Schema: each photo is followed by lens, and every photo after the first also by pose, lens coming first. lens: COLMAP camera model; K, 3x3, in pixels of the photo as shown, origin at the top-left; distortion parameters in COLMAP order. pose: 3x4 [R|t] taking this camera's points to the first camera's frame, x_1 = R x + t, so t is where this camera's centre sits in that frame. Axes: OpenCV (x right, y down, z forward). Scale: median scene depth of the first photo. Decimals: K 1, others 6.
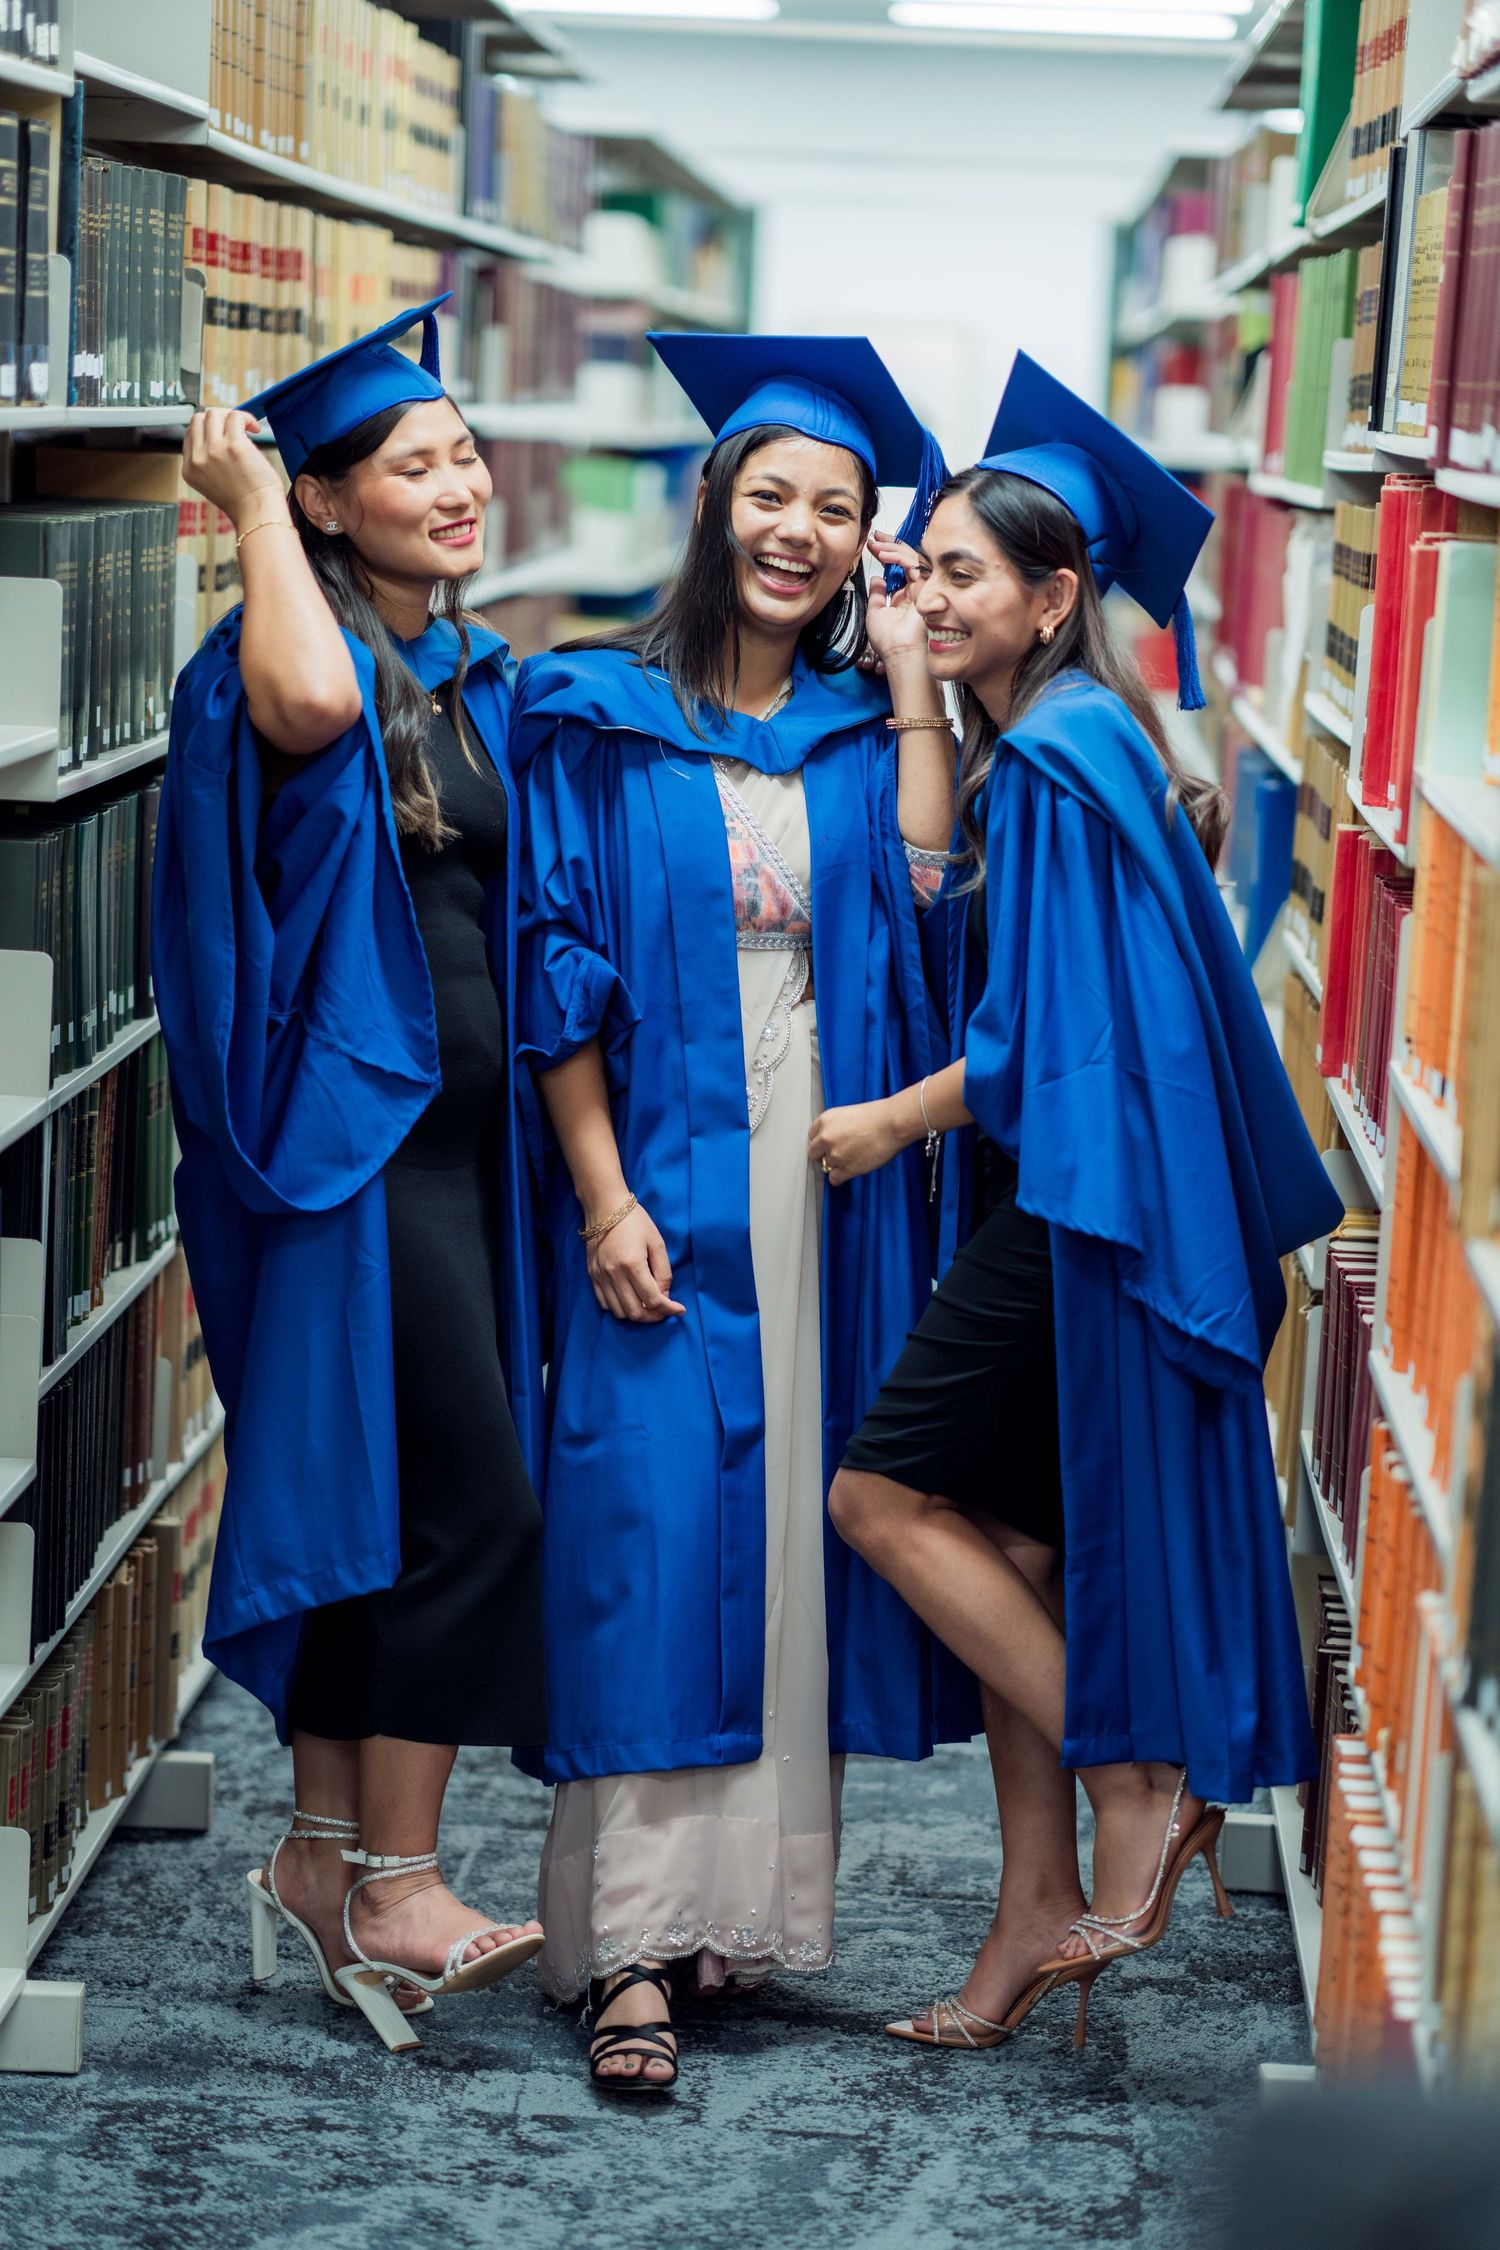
lens RADIAL K [[5432.2, 0, 750.0], [0, 5432.2, 1125.0], [0, 0, 1]] dist [0.127507, -0.010939]
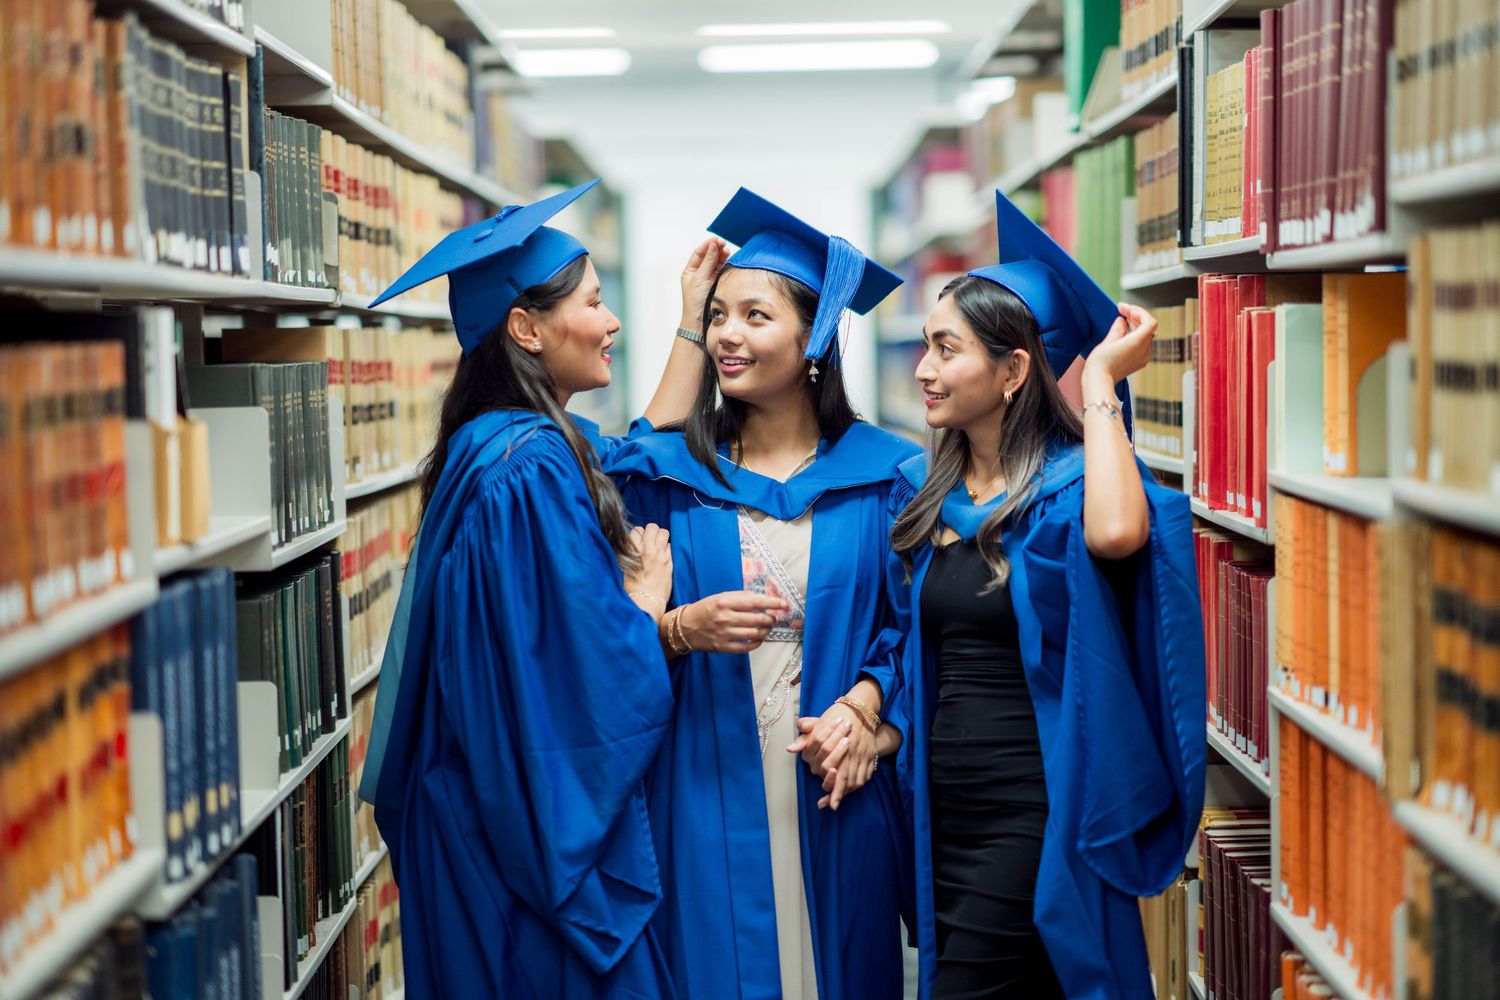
lens RADIAL K [[3622.4, 0, 750.0], [0, 3622.4, 500.0], [0, 0, 1]] dist [0.126102, -0.022417]
pose [[0.996505, -0.072321, 0.041810, -0.040423], [0.075737, 0.993334, -0.086897, 0.009608], [-0.035247, 0.089760, 0.995340, 0.085250]]
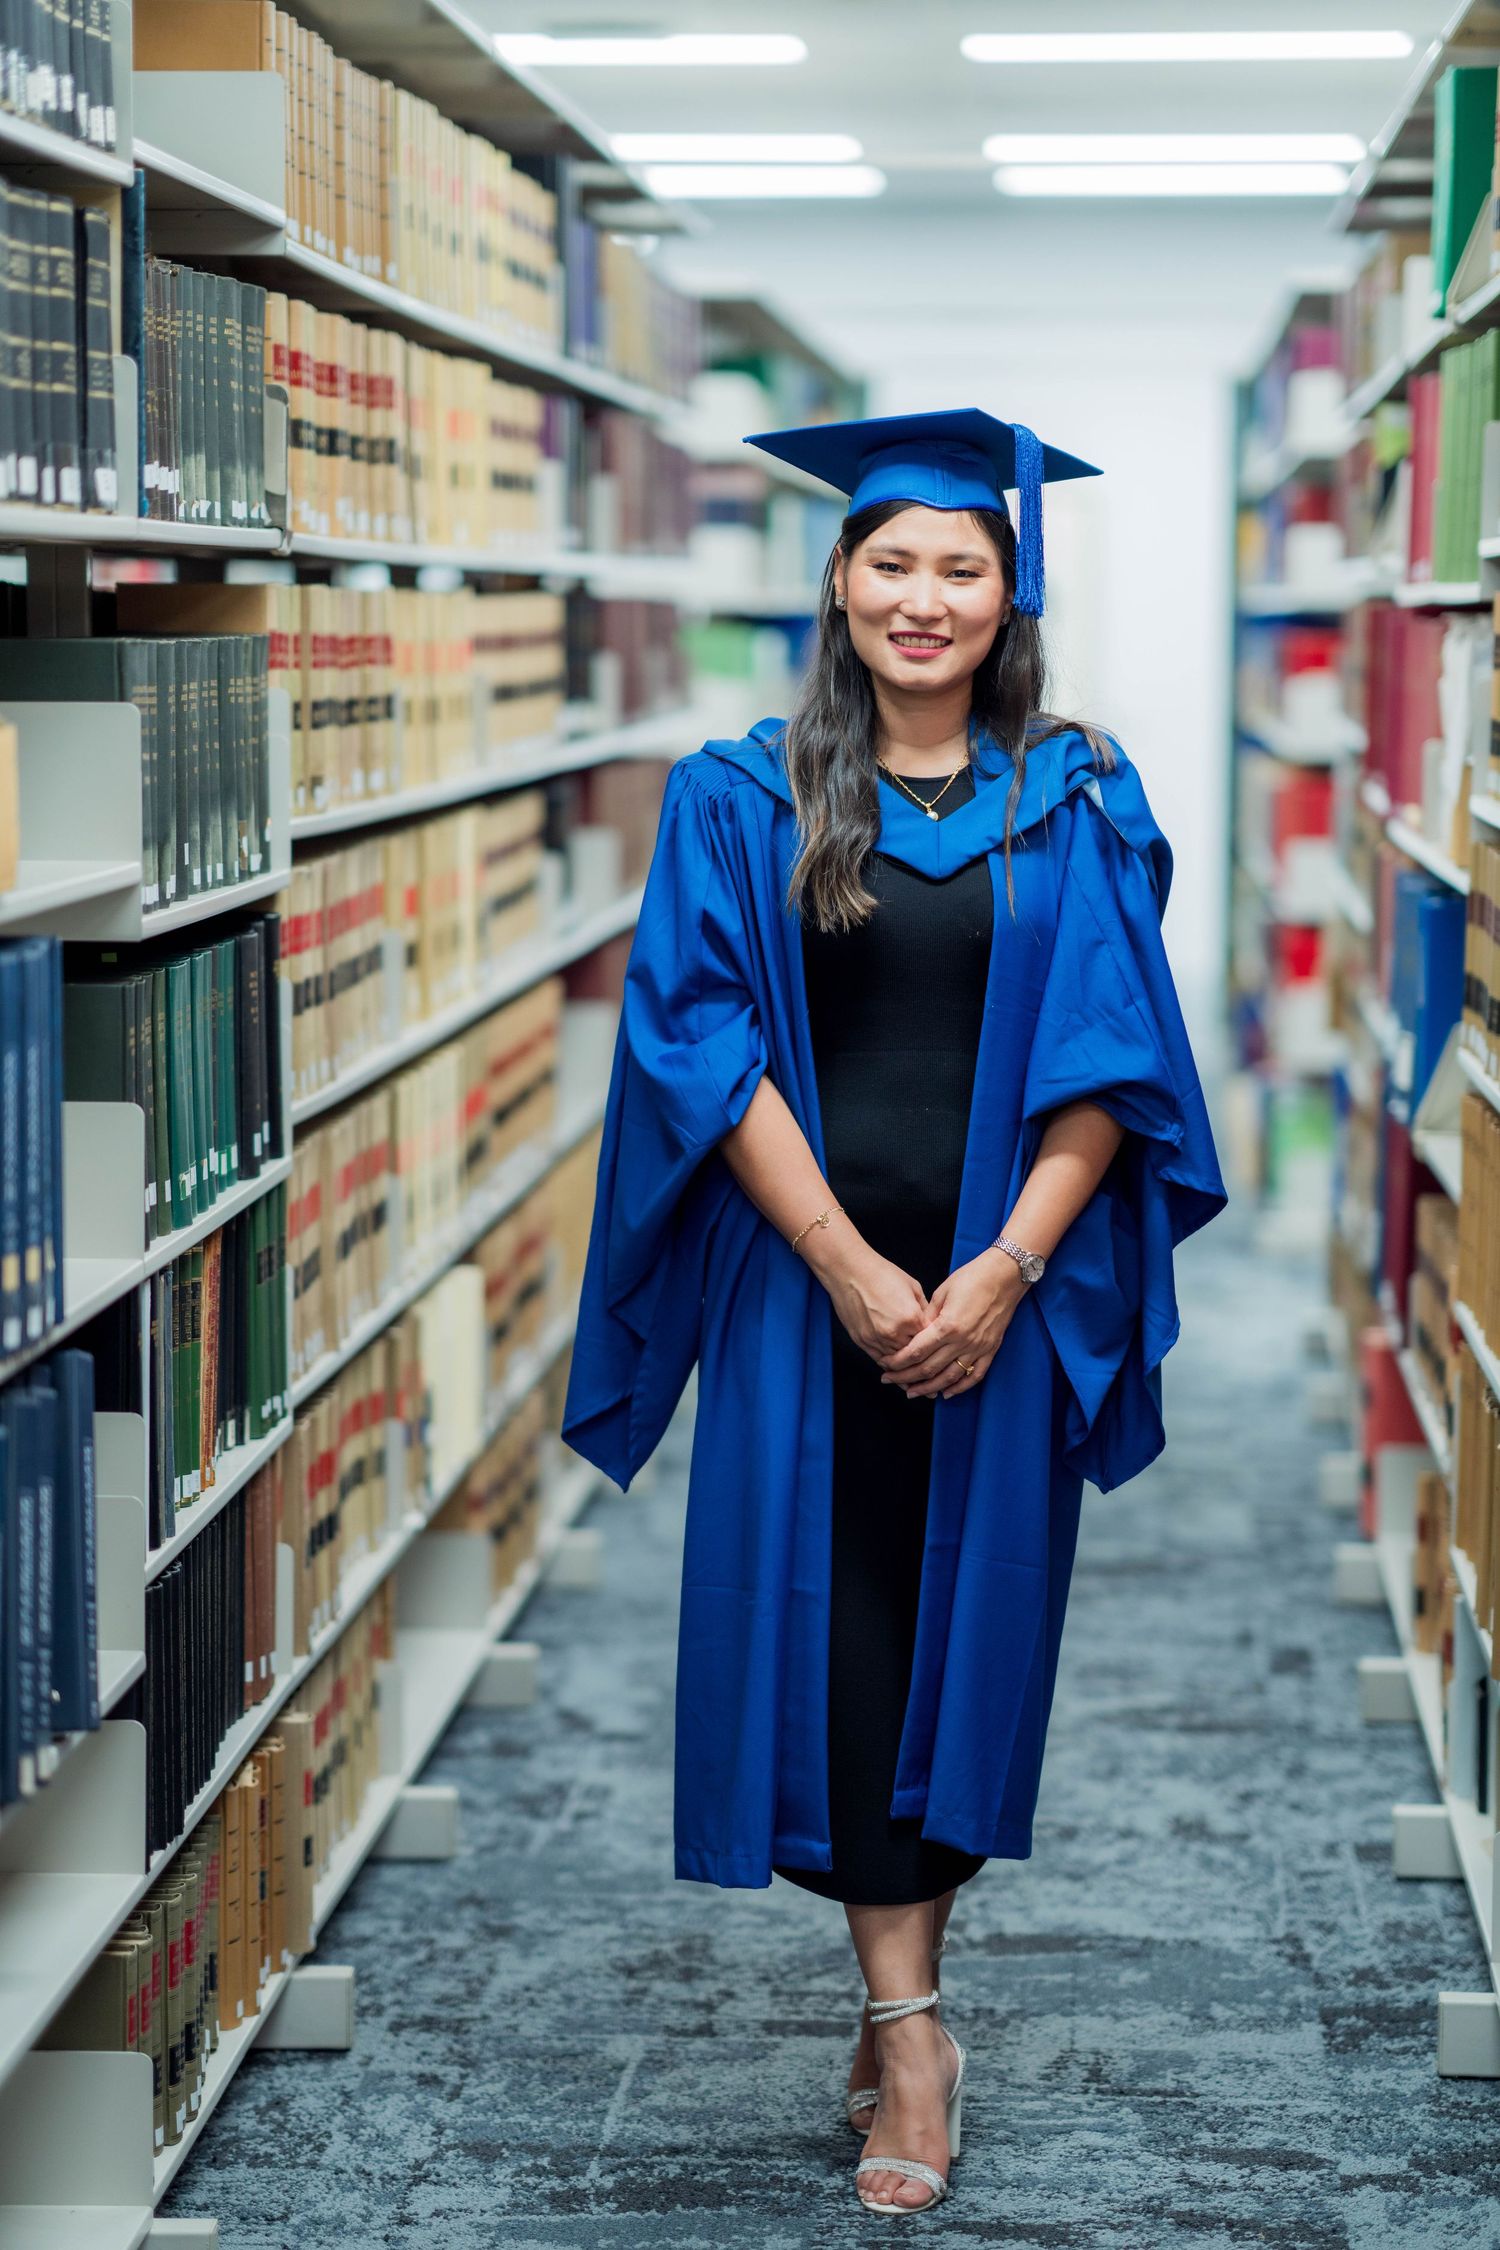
lens RADIAL K [[5433.6, 0, 766.8], [0, 5433.6, 1124.2], [0, 0, 1]] dist [0.126102, -0.022417]
pose [[0.998955, -0.039641, -0.022745, -0.000632], [0.038749, 0.998511, -0.038393, 0.010496], [0.024233, 0.037472, 0.999004, 0.066253]]
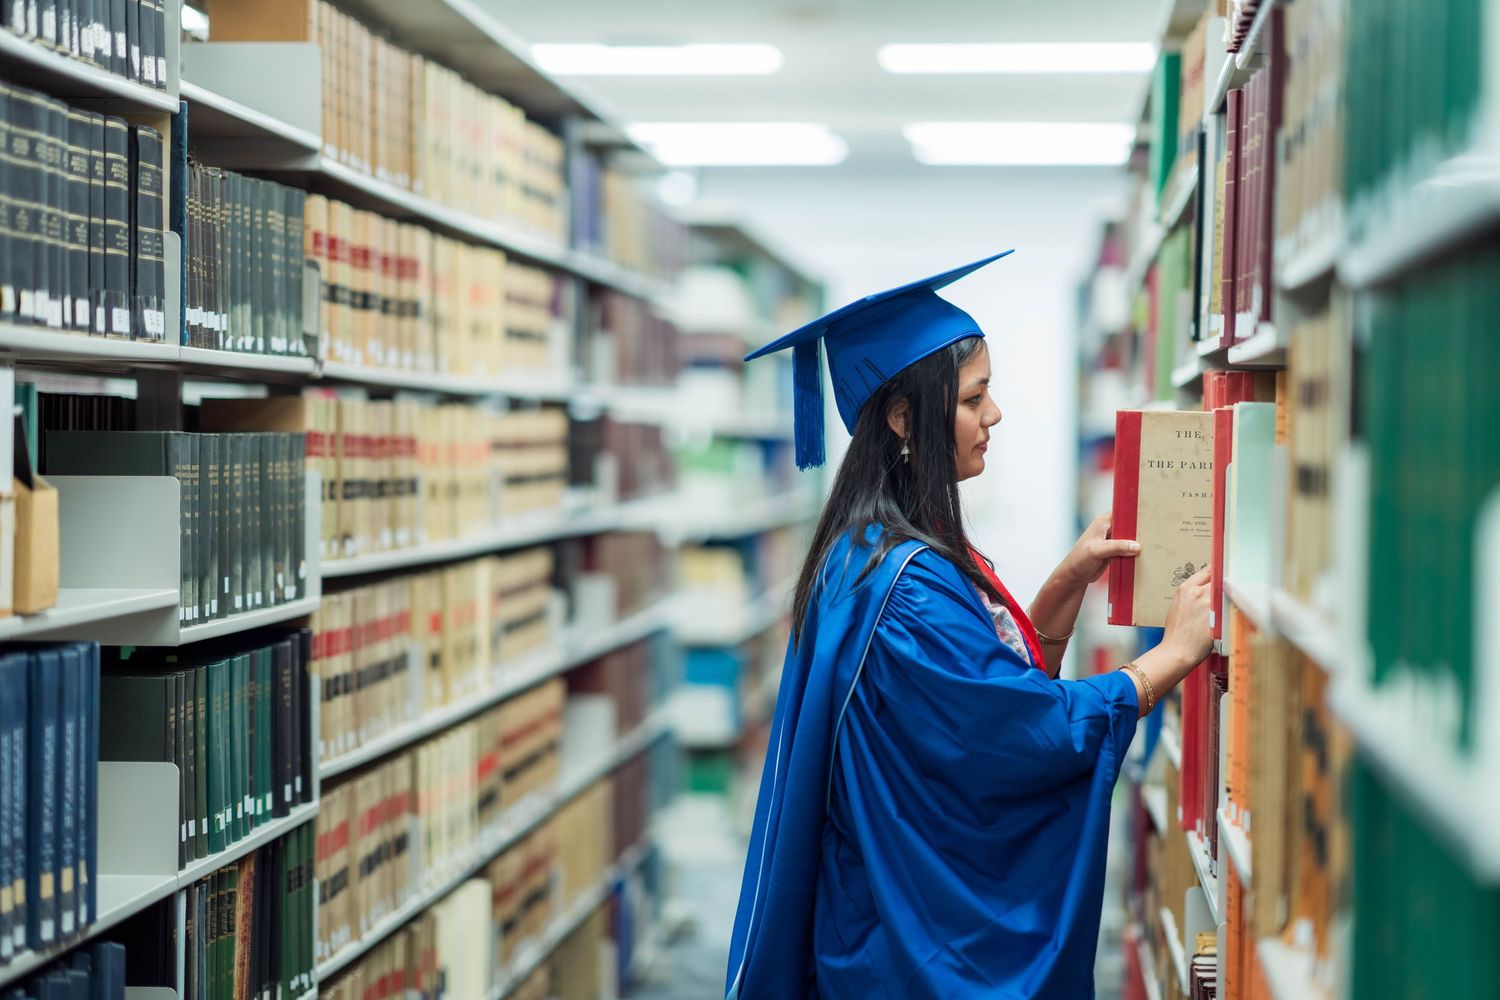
lens RADIAL K [[3621.5, 0, 750.0], [0, 3621.5, 500.0], [0, 0, 1]] dist [0.127507, -0.010939]
pose [[0.998648, -0.038795, -0.034607, 0.035664], [0.034518, 0.992576, -0.116623, 0.010627], [0.038874, 0.115270, 0.992573, 0.124751]]
